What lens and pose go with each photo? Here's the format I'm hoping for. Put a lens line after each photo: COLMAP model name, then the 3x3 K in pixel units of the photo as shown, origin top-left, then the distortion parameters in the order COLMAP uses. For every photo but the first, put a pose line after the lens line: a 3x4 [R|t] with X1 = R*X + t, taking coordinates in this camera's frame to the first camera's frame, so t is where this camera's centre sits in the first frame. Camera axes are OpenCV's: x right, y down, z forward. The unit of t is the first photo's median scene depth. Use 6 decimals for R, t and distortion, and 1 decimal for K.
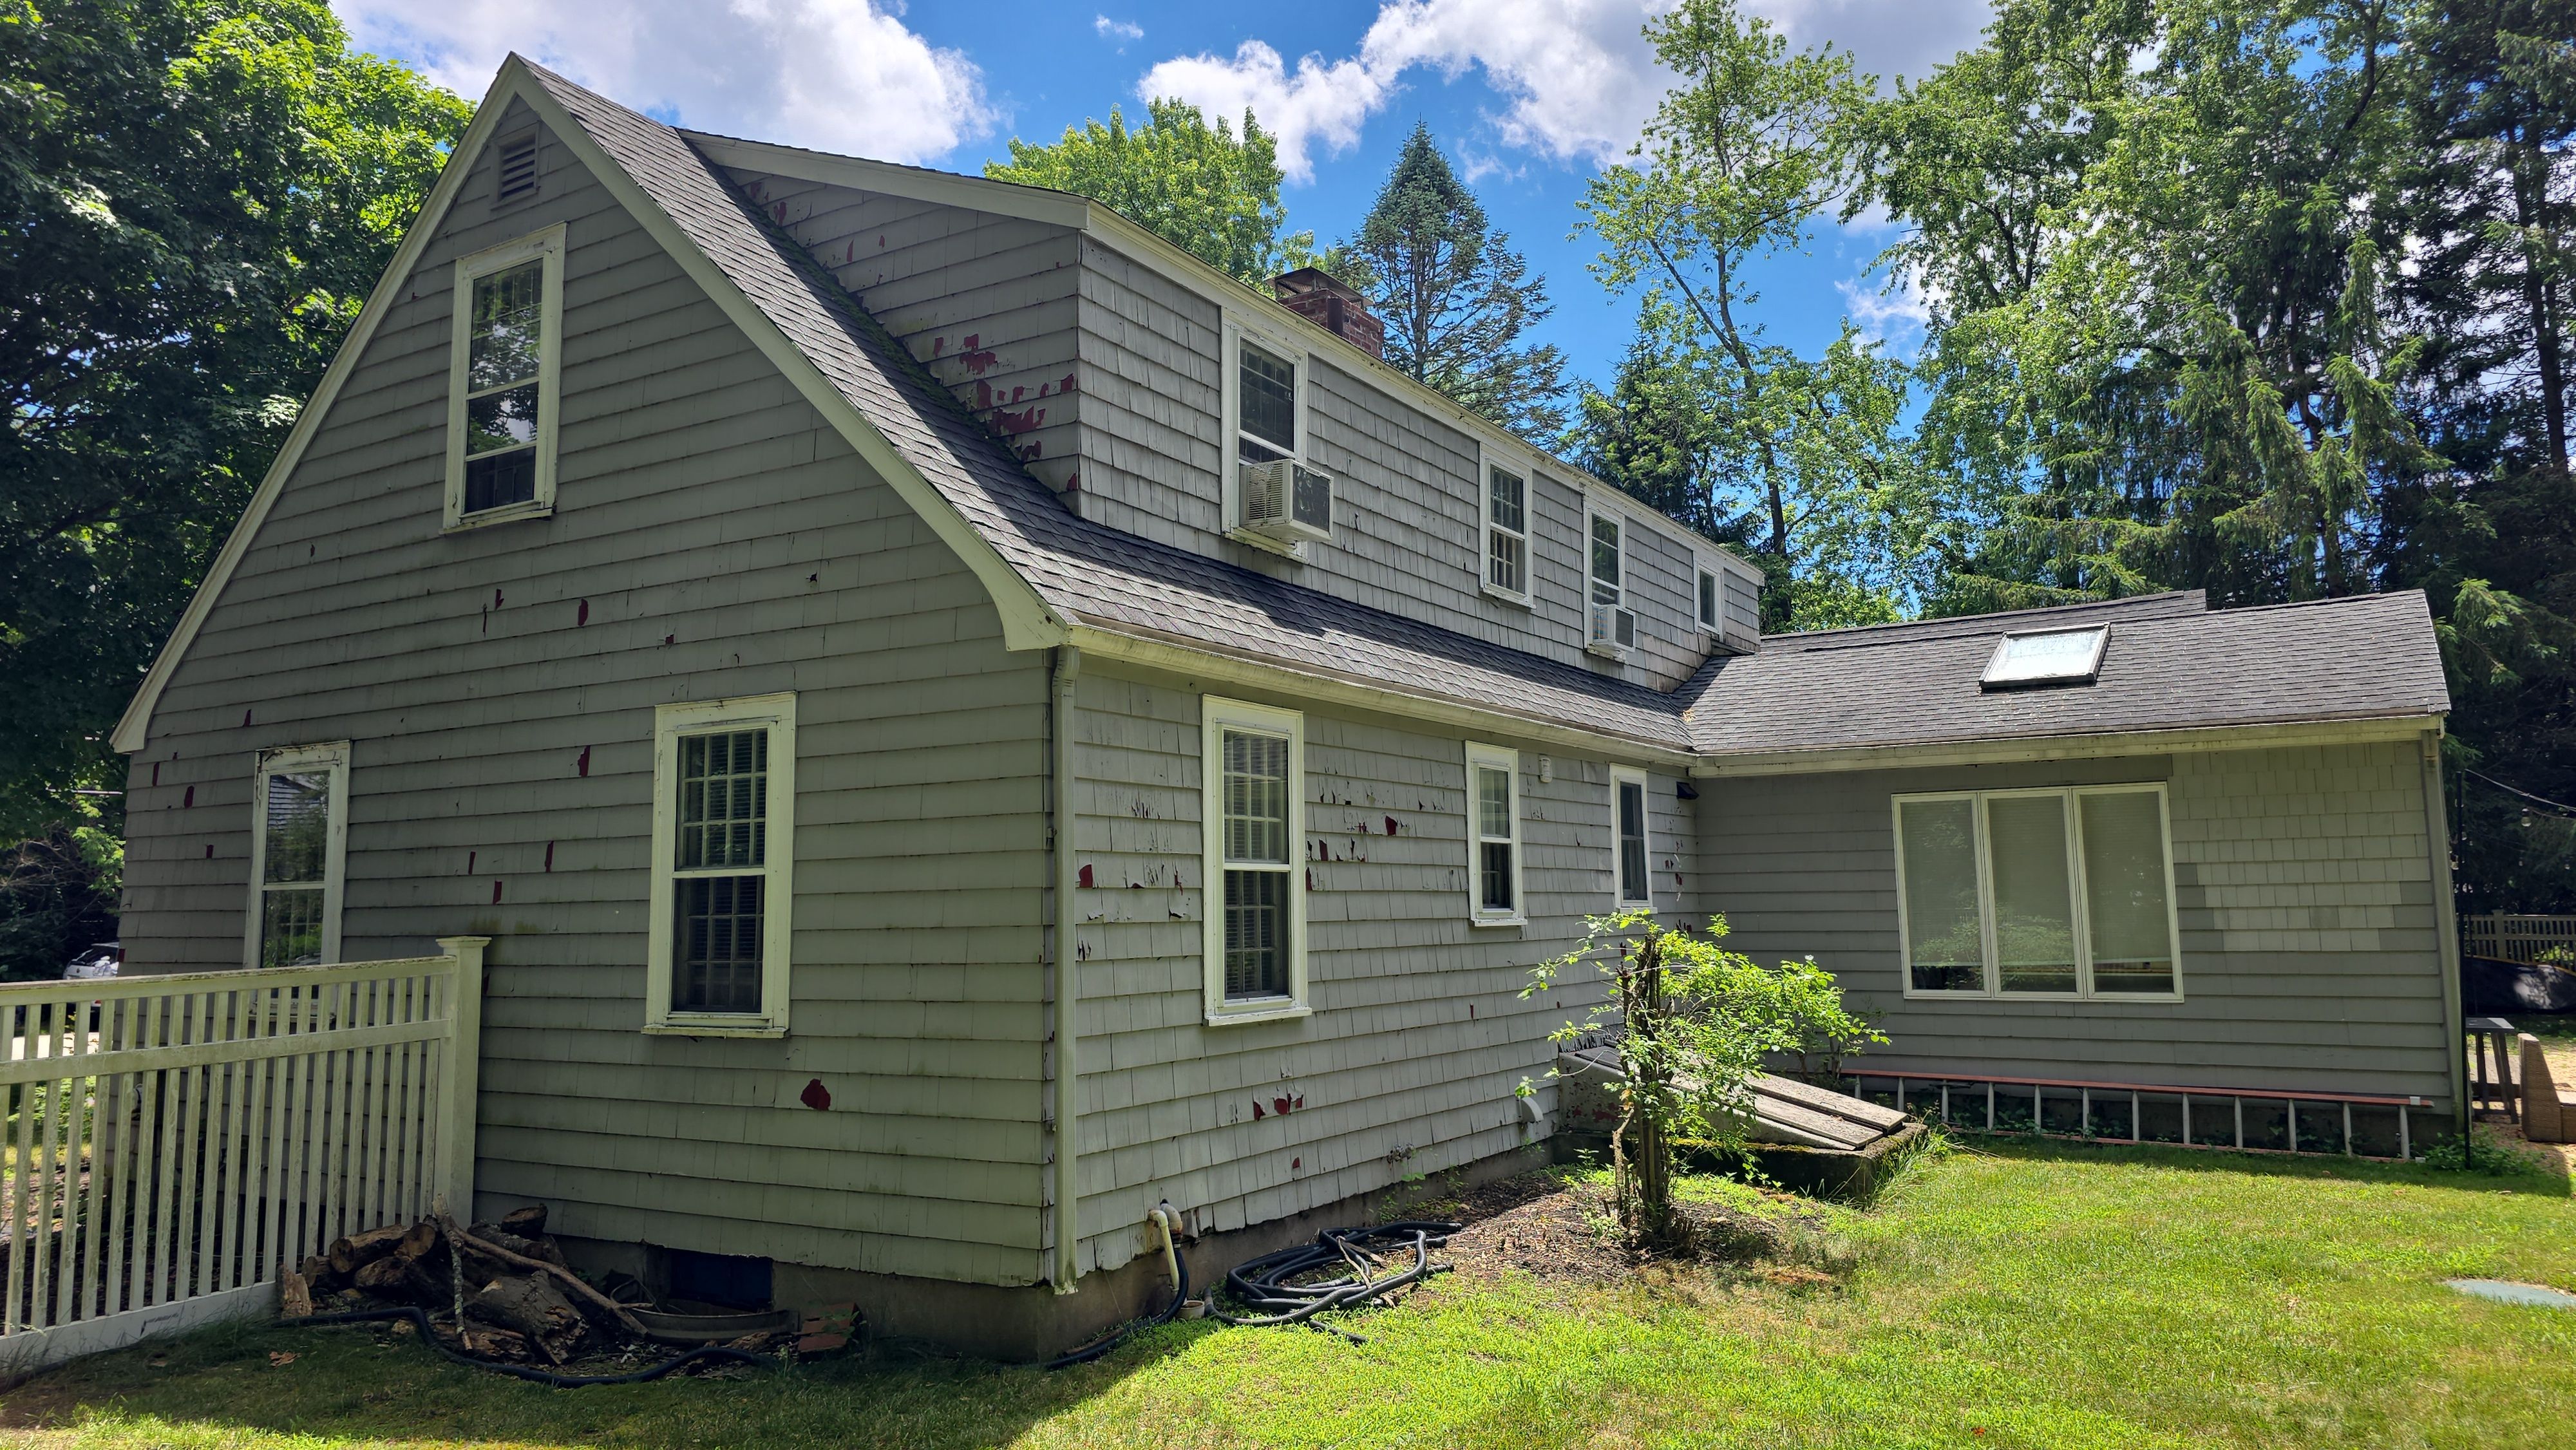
lens RADIAL K [[1743.3, 0, 1286.3], [0, 1743.3, 708.5], [0, 0, 1]] dist [0.031759, -0.016682]
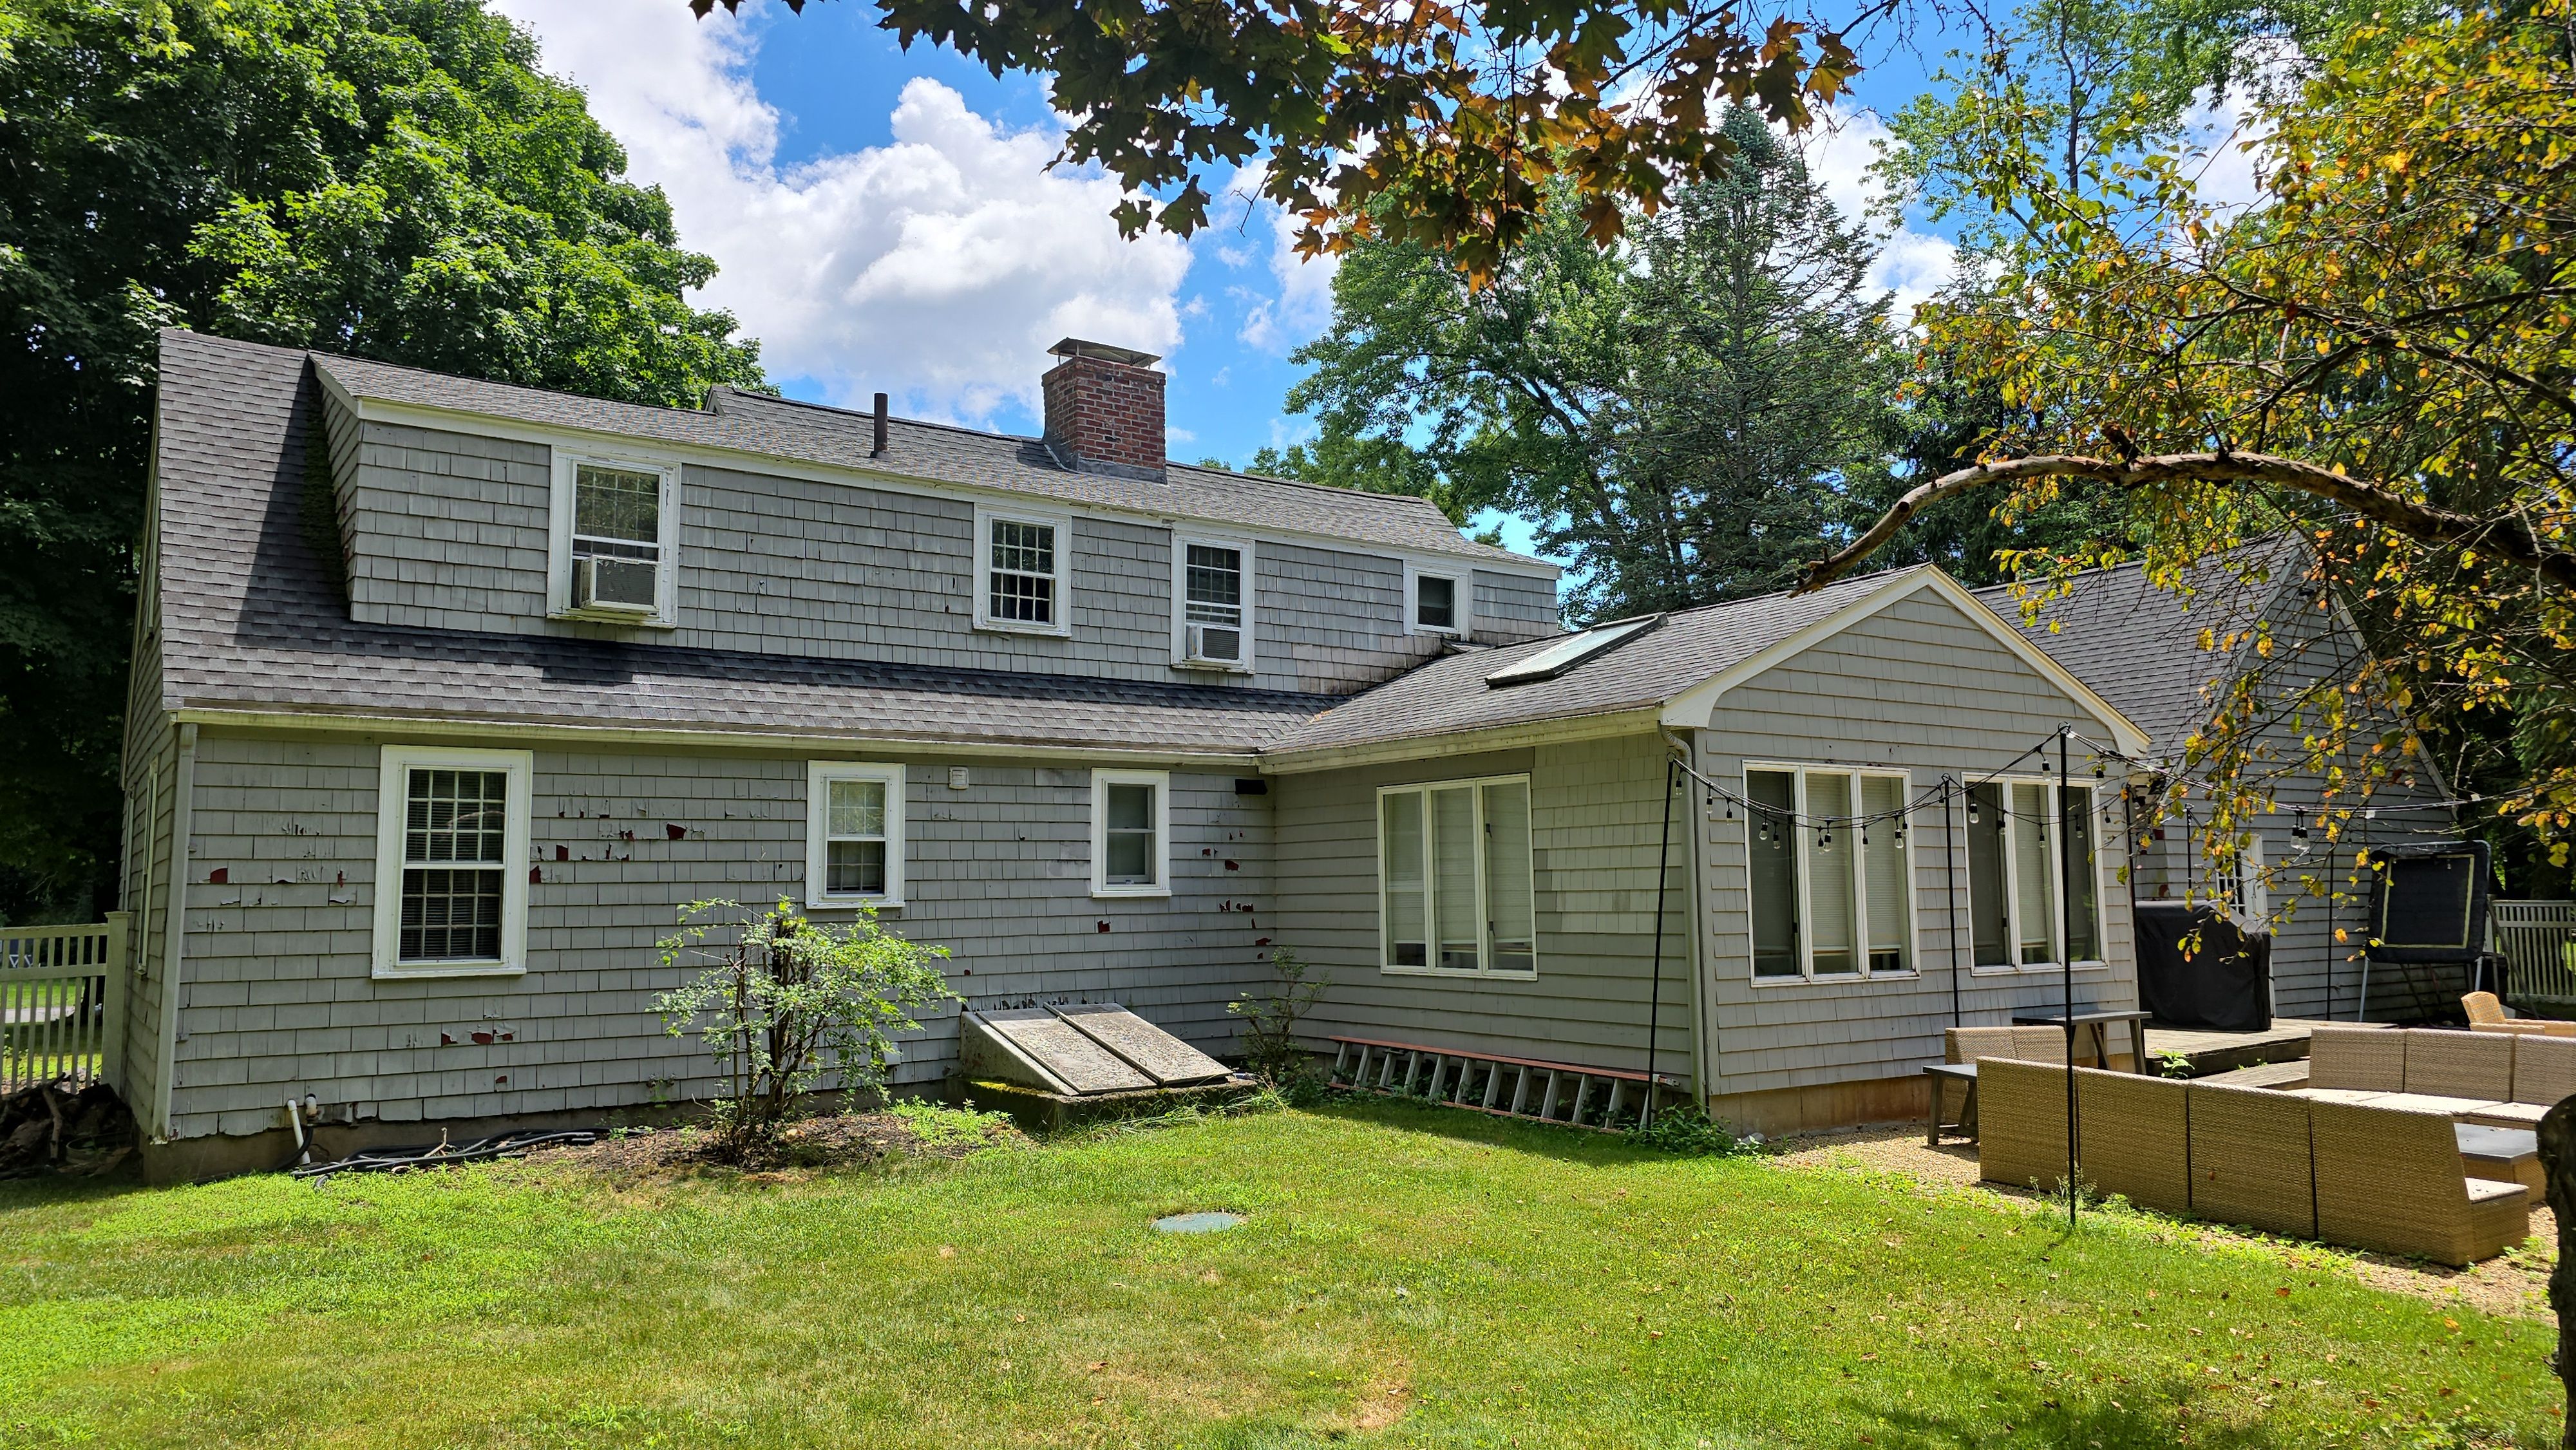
lens RADIAL K [[1743.3, 0, 1288.2], [0, 1743.3, 742.0], [0, 0, 1]] dist [0.031759, -0.016682]
pose [[0.924226, -0.030790, -0.380603, 1.068415], [0.043464, 0.998748, 0.024749, -0.012769], [0.379364, -0.039417, 0.924407, -0.034745]]
